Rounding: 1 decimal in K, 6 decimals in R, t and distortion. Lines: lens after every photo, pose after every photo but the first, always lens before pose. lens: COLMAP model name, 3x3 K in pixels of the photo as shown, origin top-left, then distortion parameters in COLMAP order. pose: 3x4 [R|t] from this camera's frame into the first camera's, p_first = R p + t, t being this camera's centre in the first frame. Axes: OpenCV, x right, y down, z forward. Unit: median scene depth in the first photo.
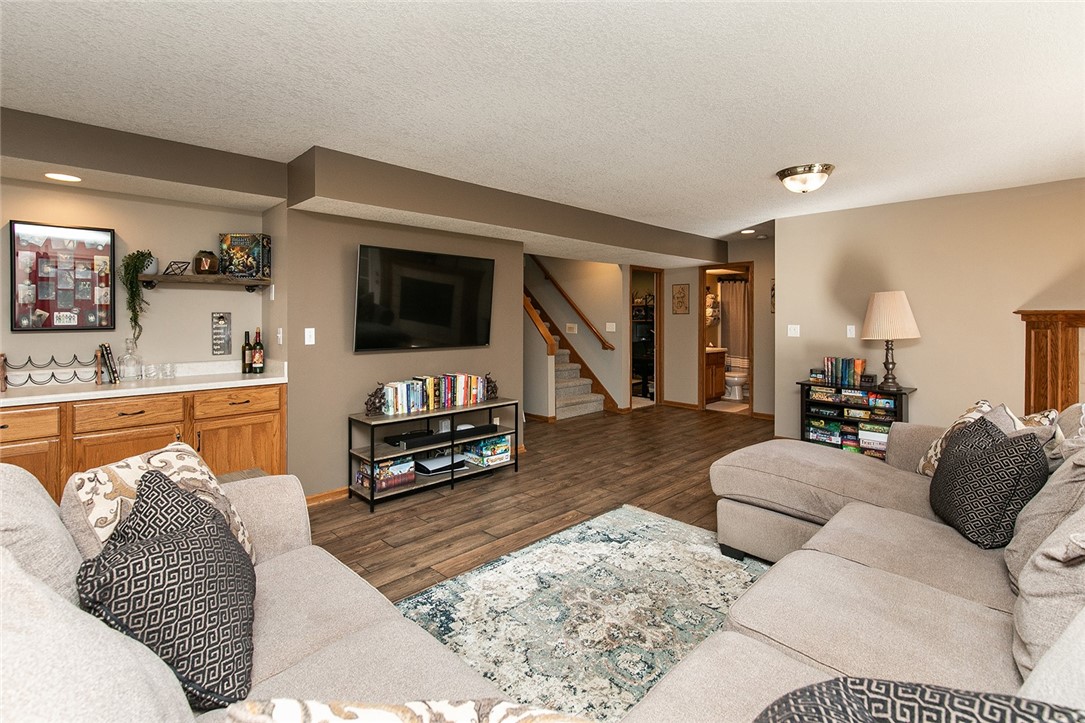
lens RADIAL K [[493.7, 0, 530.2], [0, 493.7, 326.6], [0, 0, 1]] dist [0.001348, -0.000174]
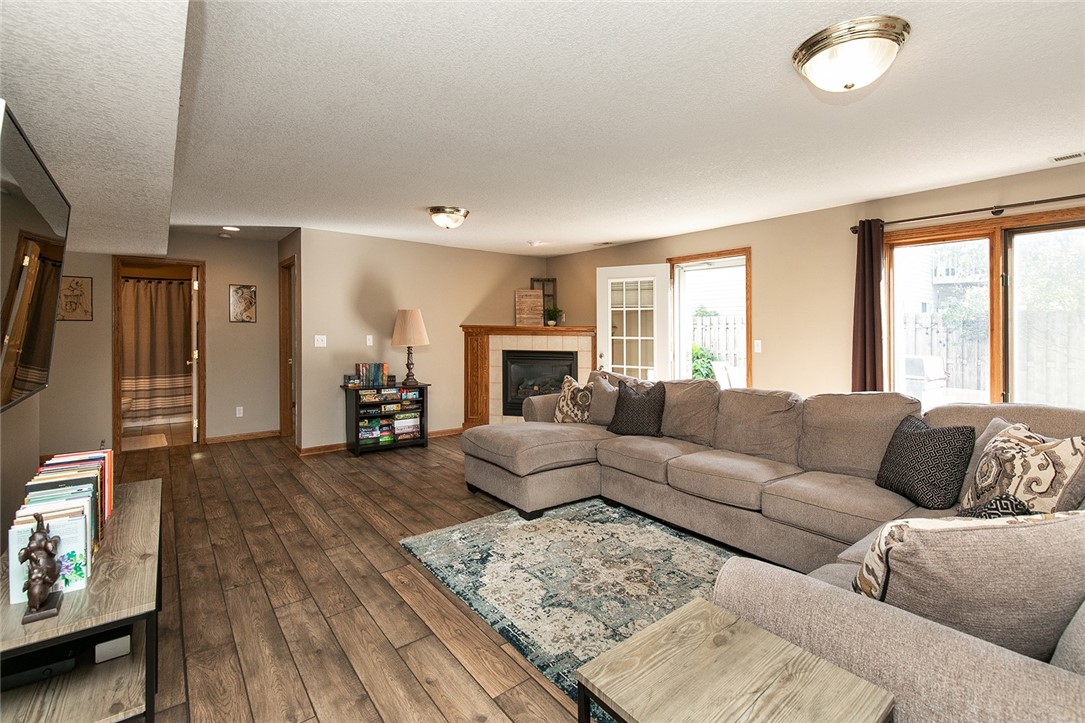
lens RADIAL K [[466.8, 0, 571.3], [0, 466.8, 329.7], [0, 0, 1]] dist [0.009495, -0.000074]
pose [[0.116227, -0.001701, 0.993221, -0.579210], [0.011559, 0.999933, 0.000360, -0.015580], [-0.993155, 0.011439, 0.116239, 0.563573]]
